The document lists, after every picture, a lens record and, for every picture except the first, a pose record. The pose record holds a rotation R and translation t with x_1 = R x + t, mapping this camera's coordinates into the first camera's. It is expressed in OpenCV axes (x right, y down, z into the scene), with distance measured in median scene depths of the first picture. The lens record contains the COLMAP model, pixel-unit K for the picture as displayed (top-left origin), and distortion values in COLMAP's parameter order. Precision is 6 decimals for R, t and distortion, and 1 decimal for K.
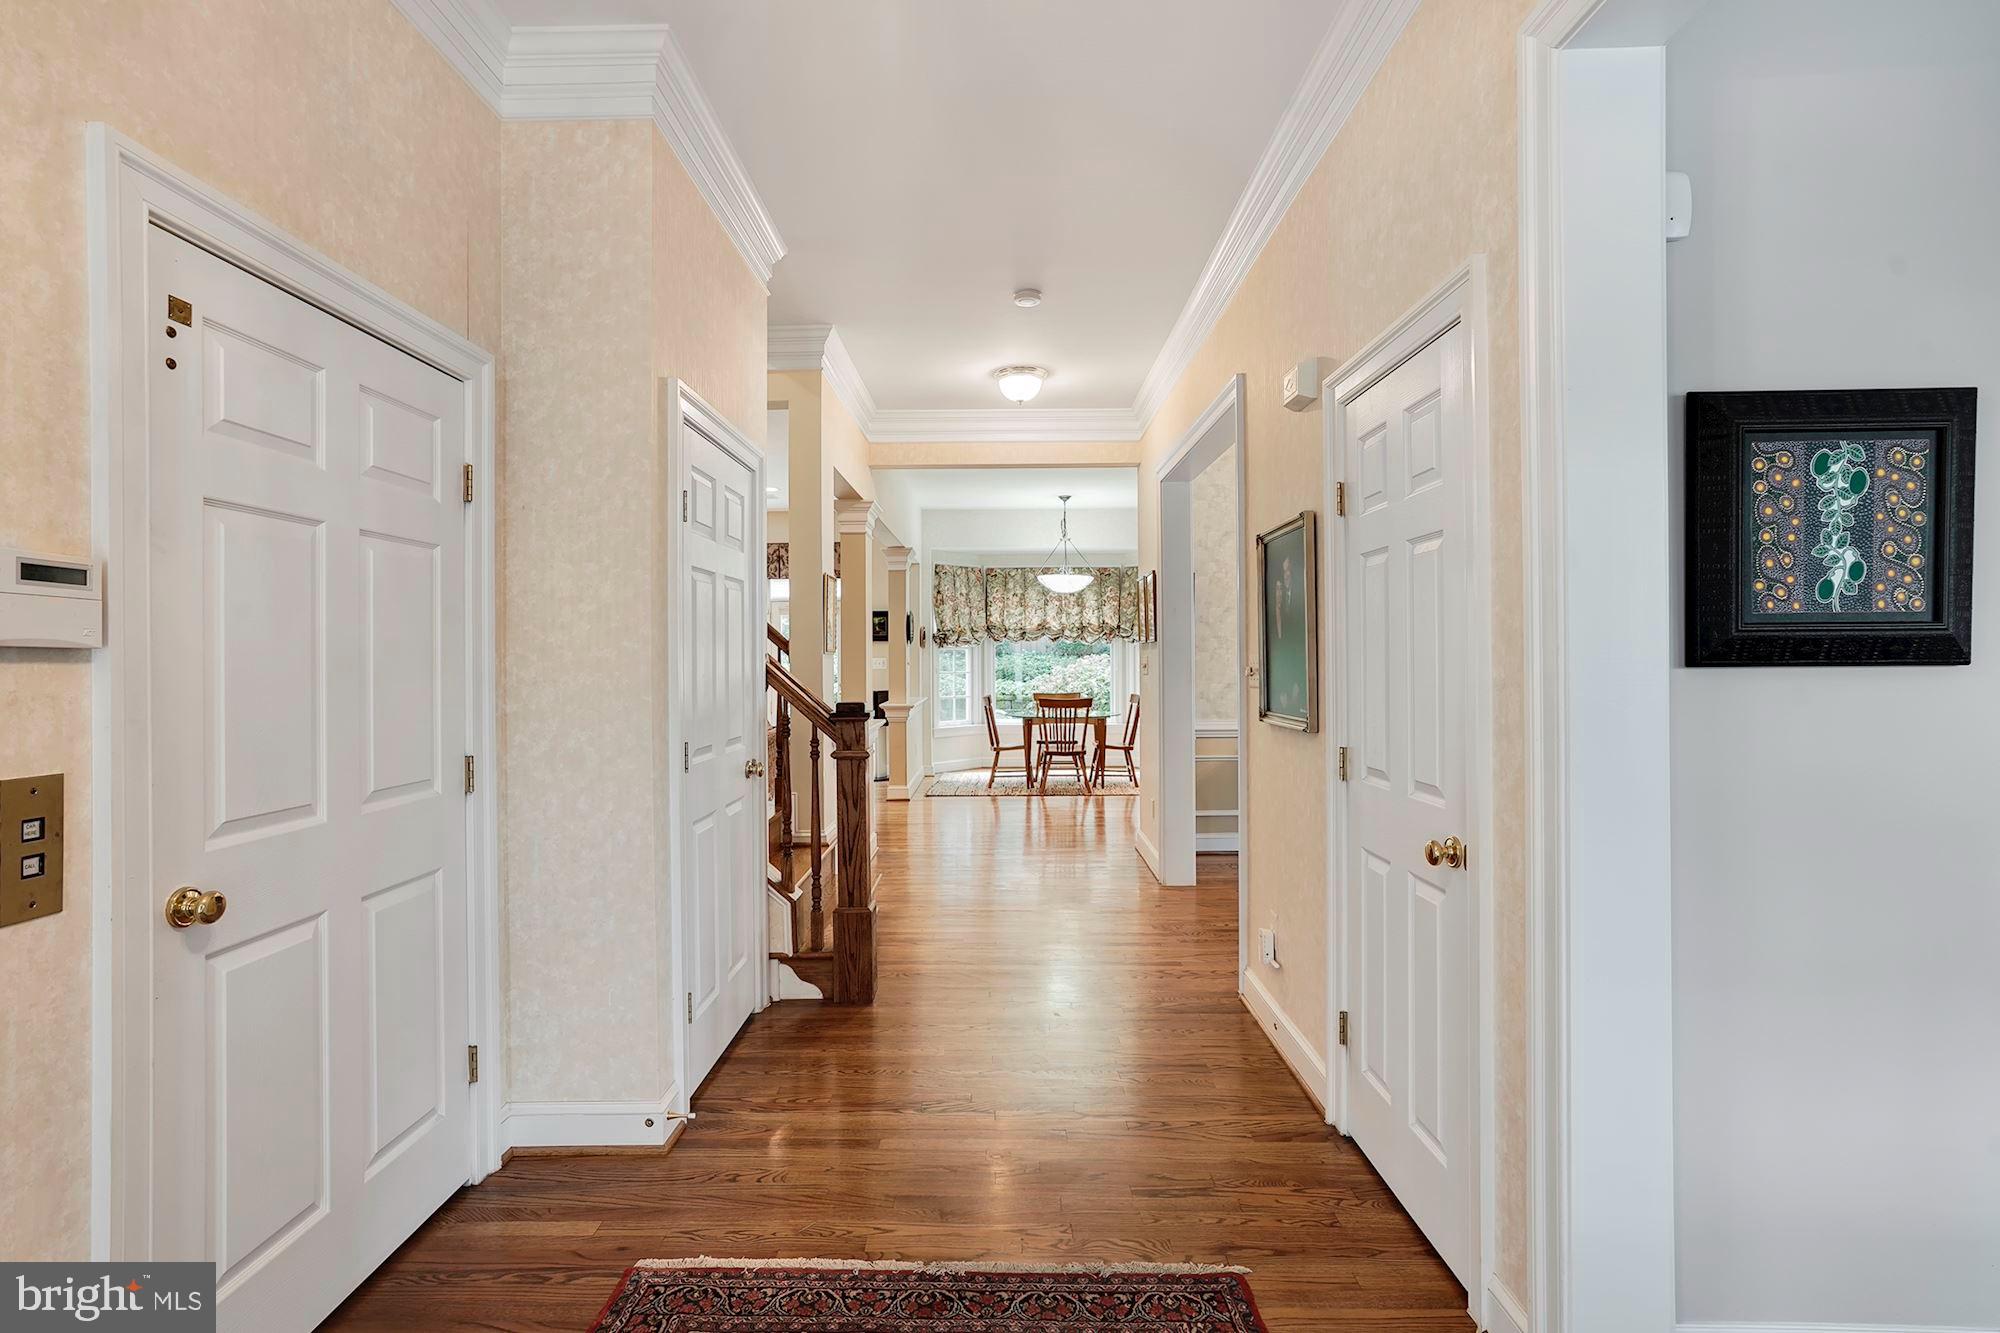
lens RADIAL K [[933.9, 0, 987.5], [0, 933.9, 691.8], [0, 0, 1]] dist [-0.047970, 0.031045]
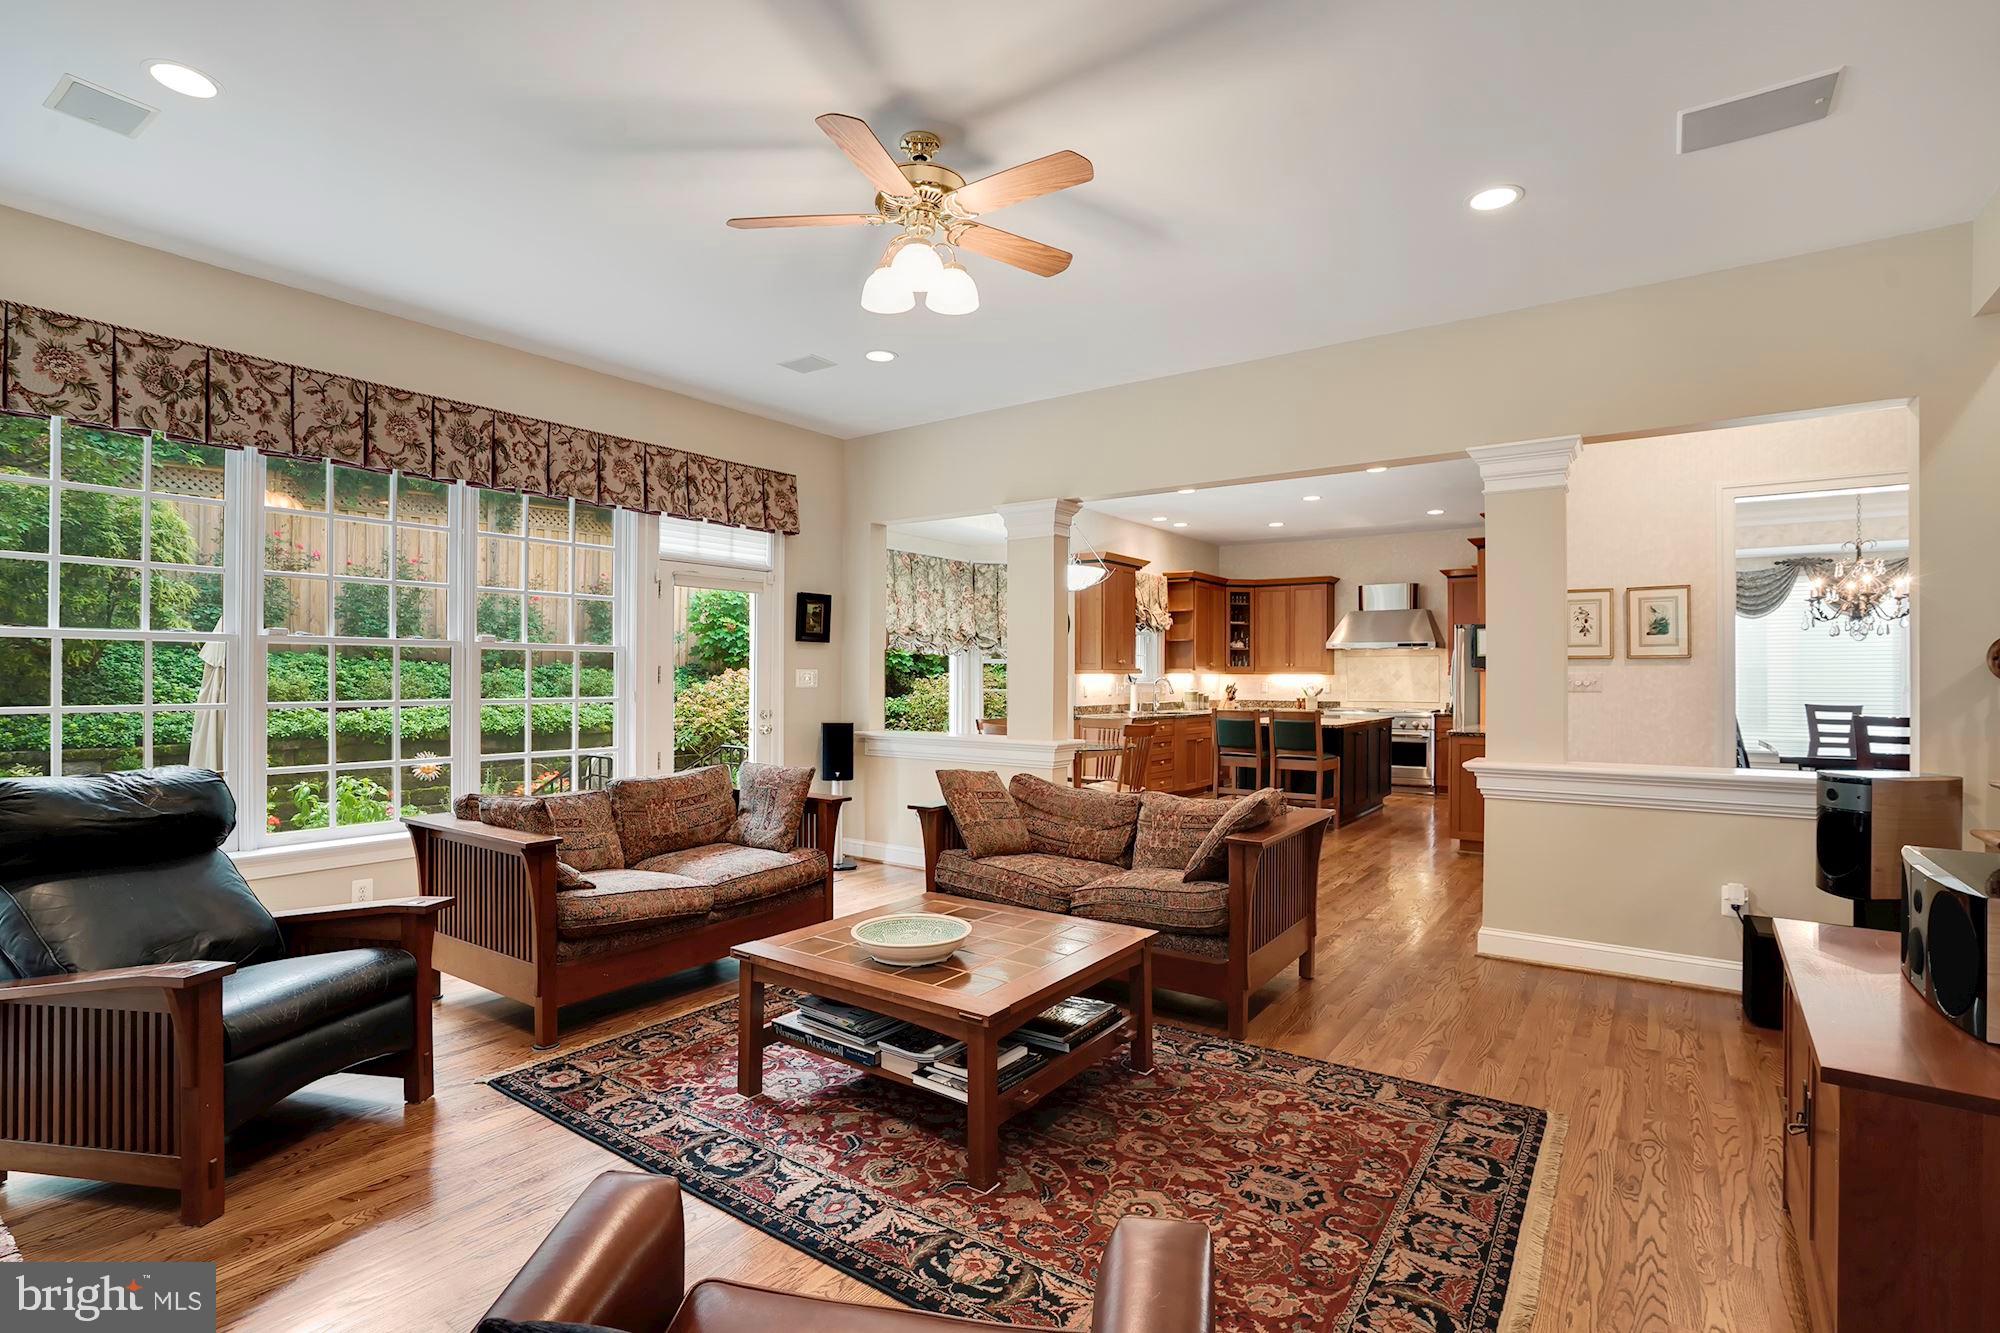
lens RADIAL K [[949.6, 0, 985.1], [0, 949.6, 679.5], [0, 0, 1]] dist [-0.052744, 0.022721]
pose [[0.578659, 0.006848, 0.815540, -0.529480], [0.016565, 0.999660, -0.020147, -0.014460], [-0.815401, 0.025168, 0.578349, 0.514189]]
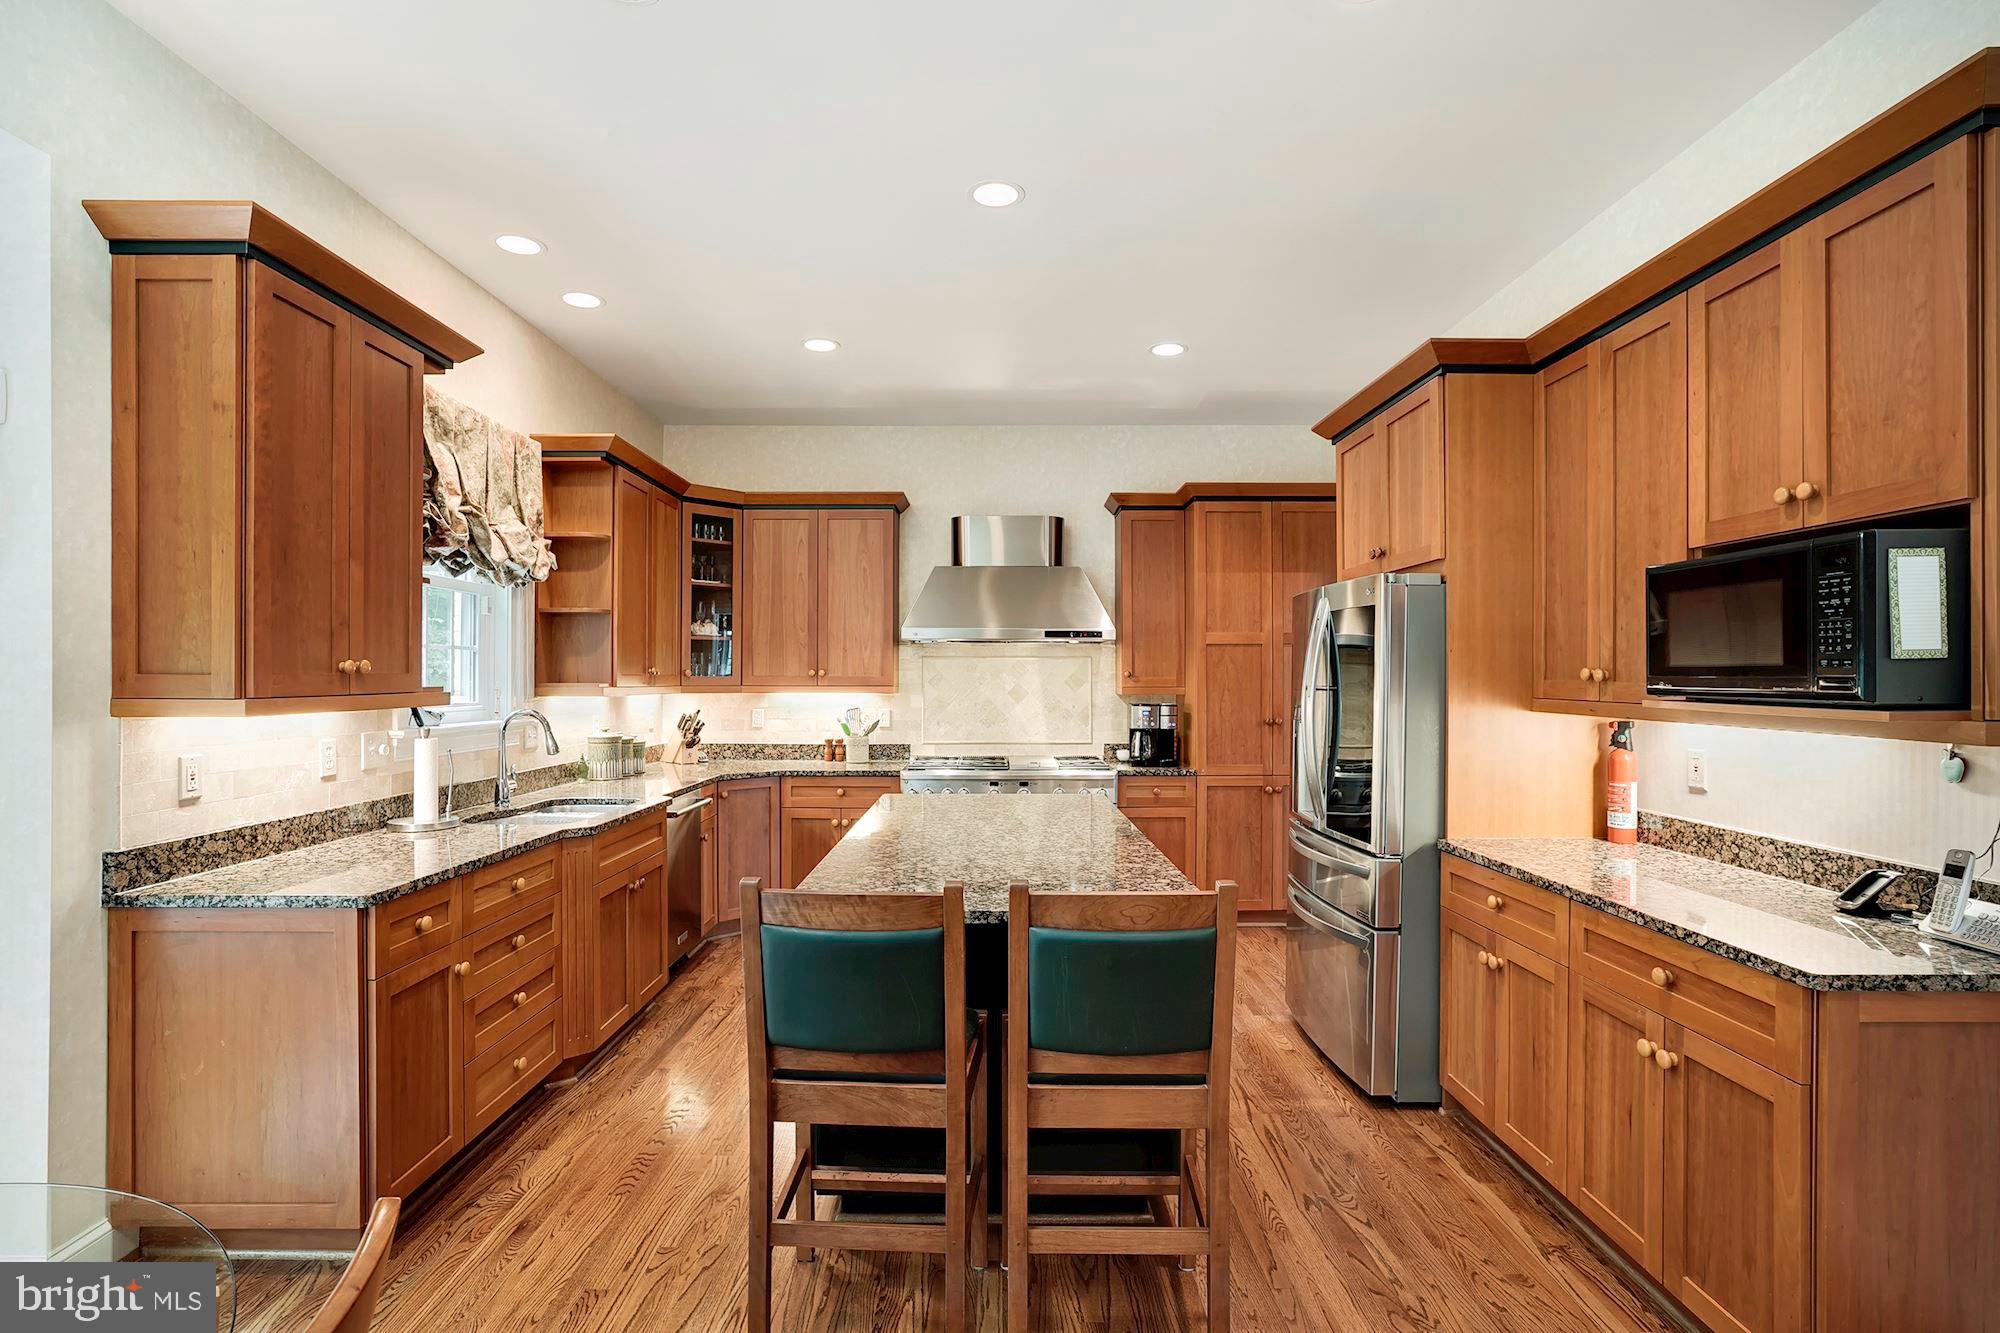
lens RADIAL K [[938.4, 0, 991.2], [0, 938.4, 676.8], [0, 0, 1]] dist [-0.046726, 0.022807]
pose [[-0.010846, 0.010138, 0.999890, 0.013007], [0.028545, 0.999544, -0.009825, -0.036305], [-0.999534, 0.028435, -0.011131, 0.754798]]
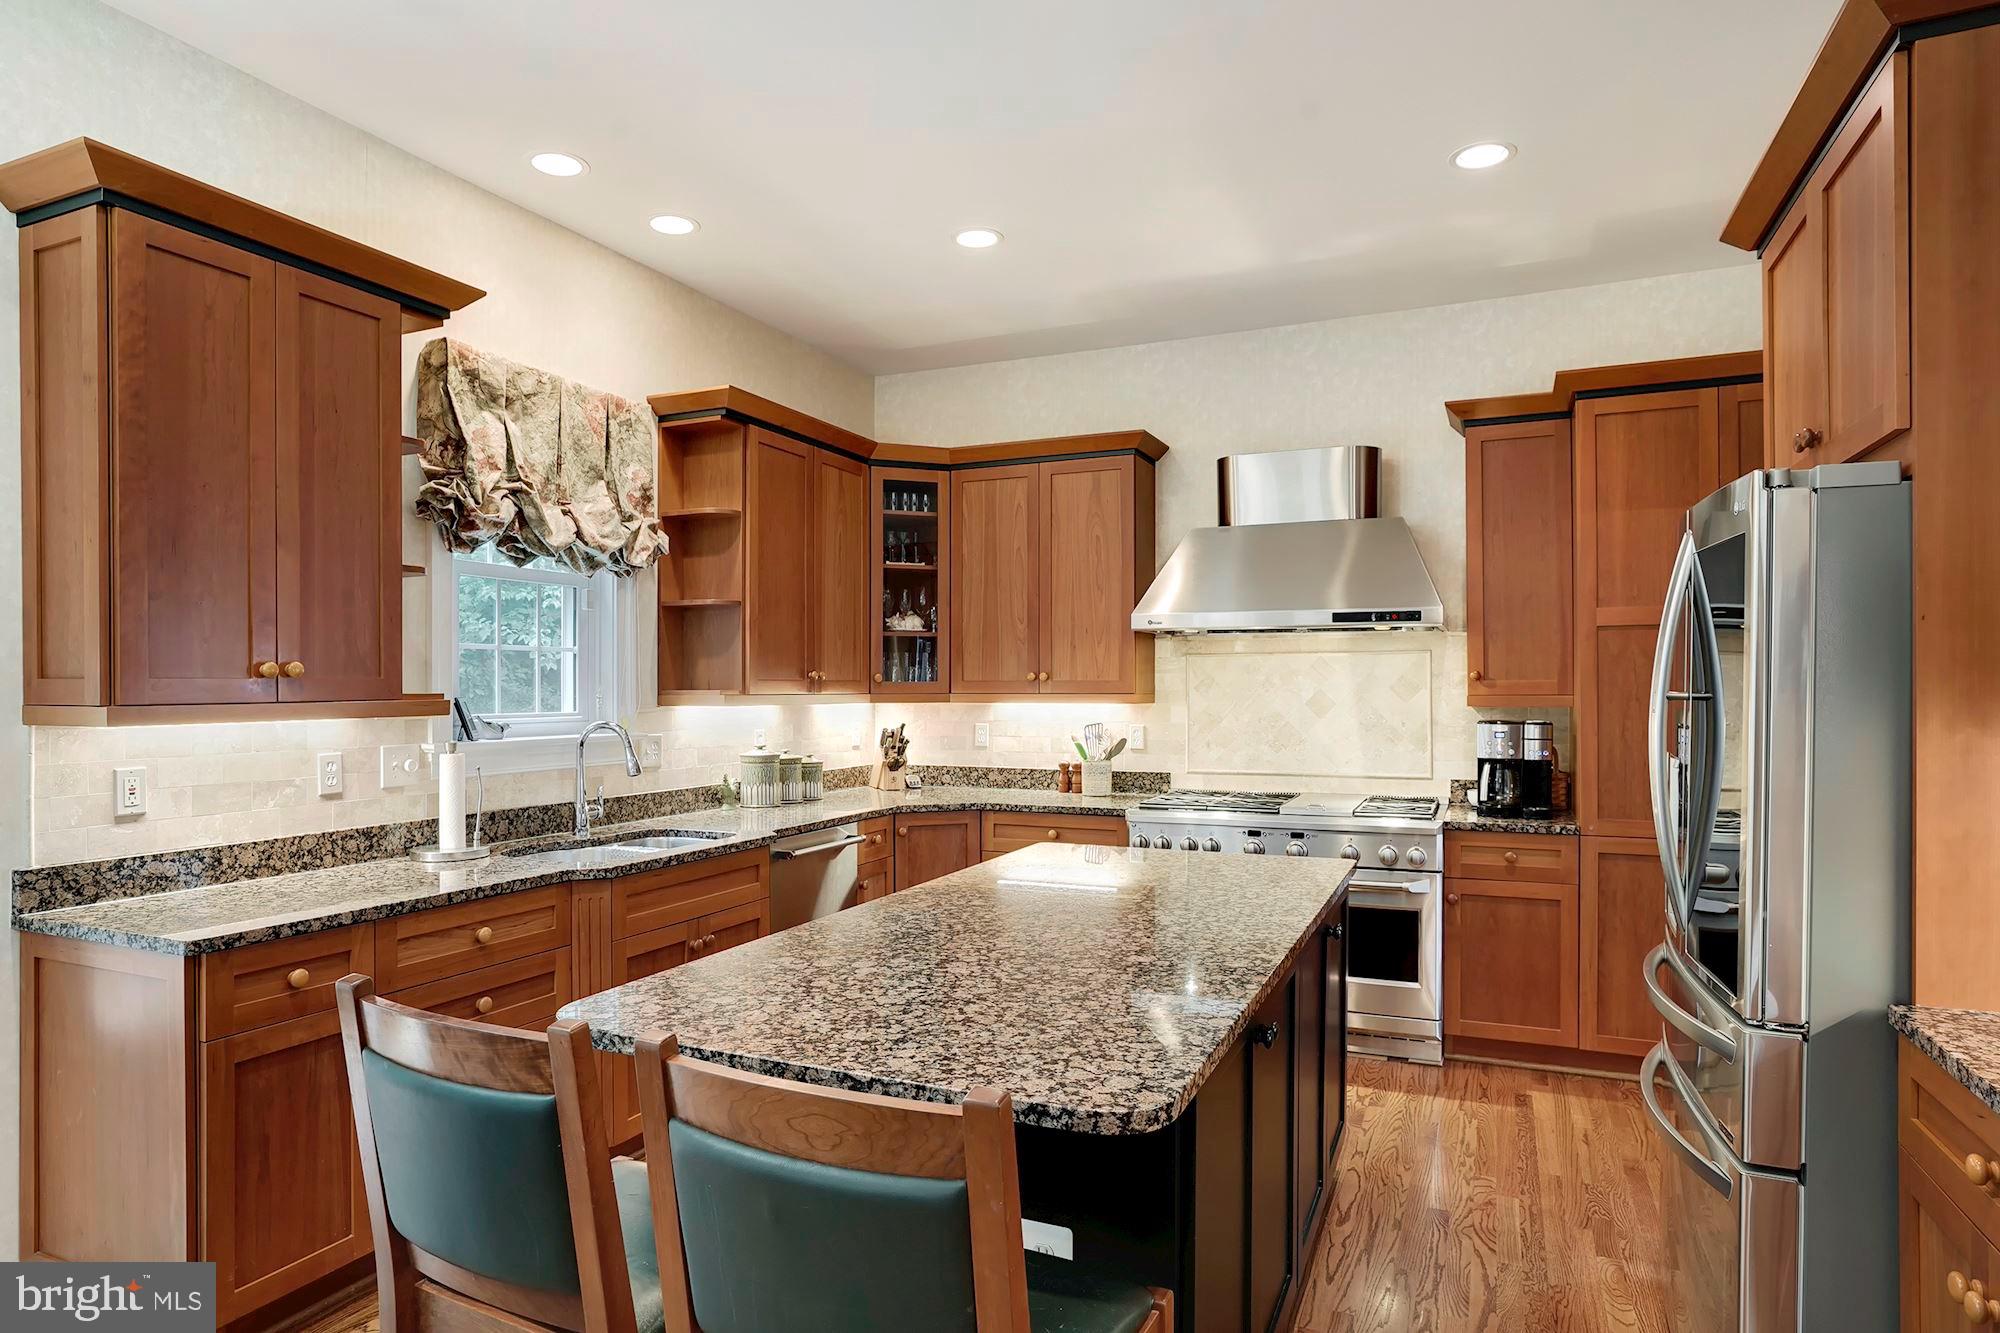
lens RADIAL K [[1120.9, 0, 992.5], [0, 1120.9, 685.5], [0, 0, 1]] dist [-0.060522, 0.042025]
pose [[0.400336, 0.008571, 0.916328, 0.087474], [0.026095, 0.999444, -0.020750, -0.033339], [-0.915997, 0.032219, 0.399889, 0.676923]]
